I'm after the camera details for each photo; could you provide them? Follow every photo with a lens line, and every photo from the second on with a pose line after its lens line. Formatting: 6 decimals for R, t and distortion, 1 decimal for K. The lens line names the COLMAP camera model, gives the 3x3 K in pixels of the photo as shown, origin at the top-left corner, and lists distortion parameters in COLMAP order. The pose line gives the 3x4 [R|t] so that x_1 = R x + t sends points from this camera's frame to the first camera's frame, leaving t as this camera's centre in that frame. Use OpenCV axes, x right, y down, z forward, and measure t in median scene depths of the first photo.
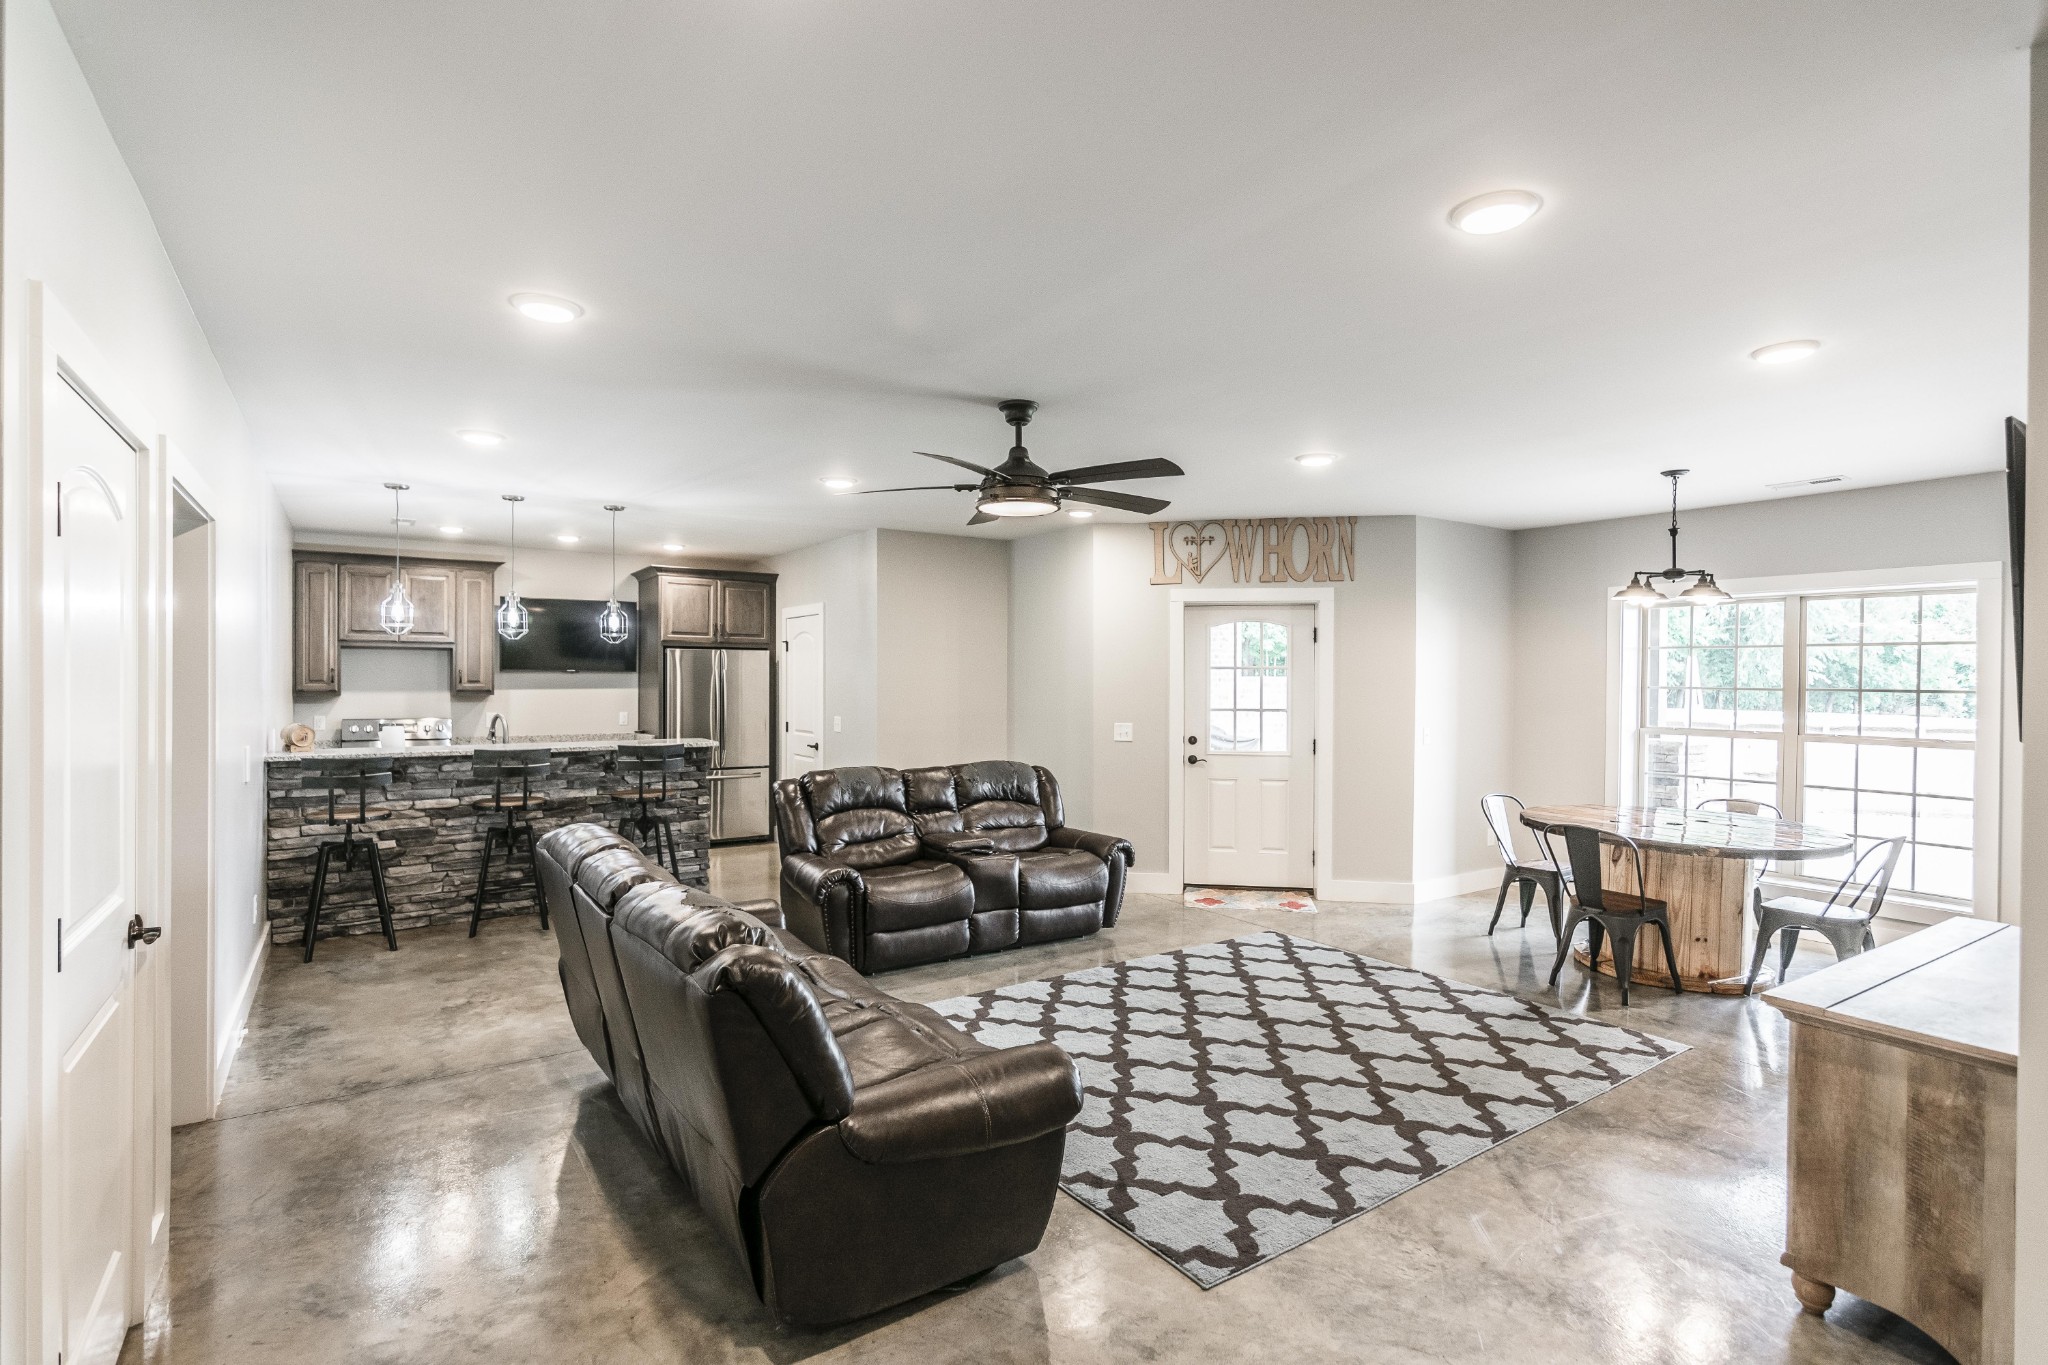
lens RADIAL K [[994.7, 0, 1036.1], [0, 994.7, 690.1], [0, 0, 1]] dist [0.000696, -0.000098]
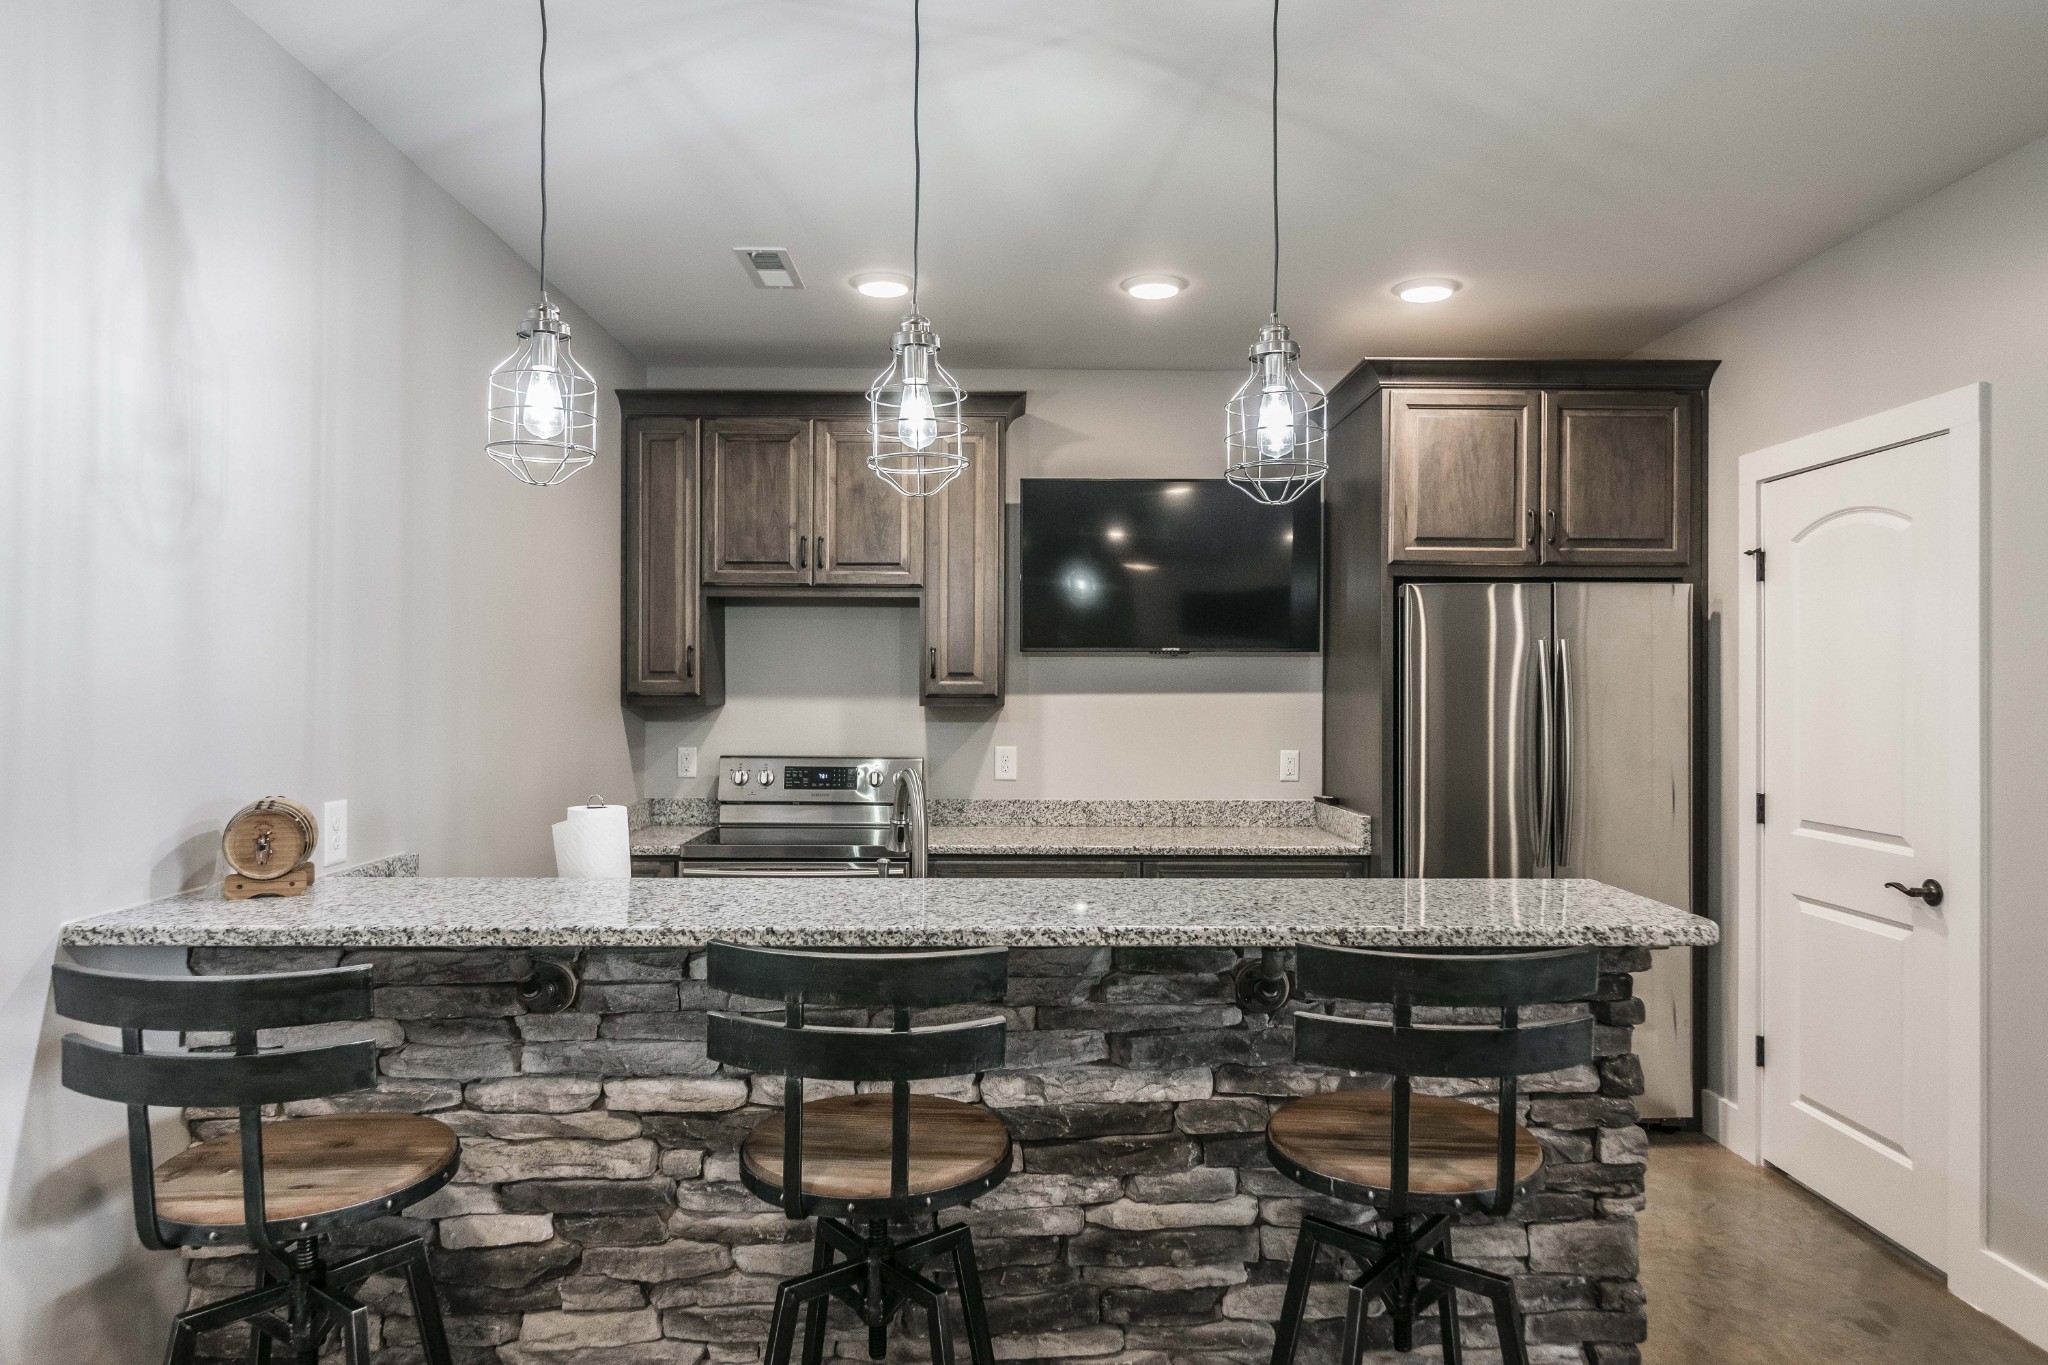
lens RADIAL K [[994.7, 0, 1038.7], [0, 994.7, 690.9], [0, 0, 1]] dist [0.000696, -0.000098]
pose [[0.814001, -0.003214, -0.580855, -0.301433], [-0.004076, 0.999928, -0.011244, 0.003185], [0.580849, 0.011521, 0.813930, 0.700734]]
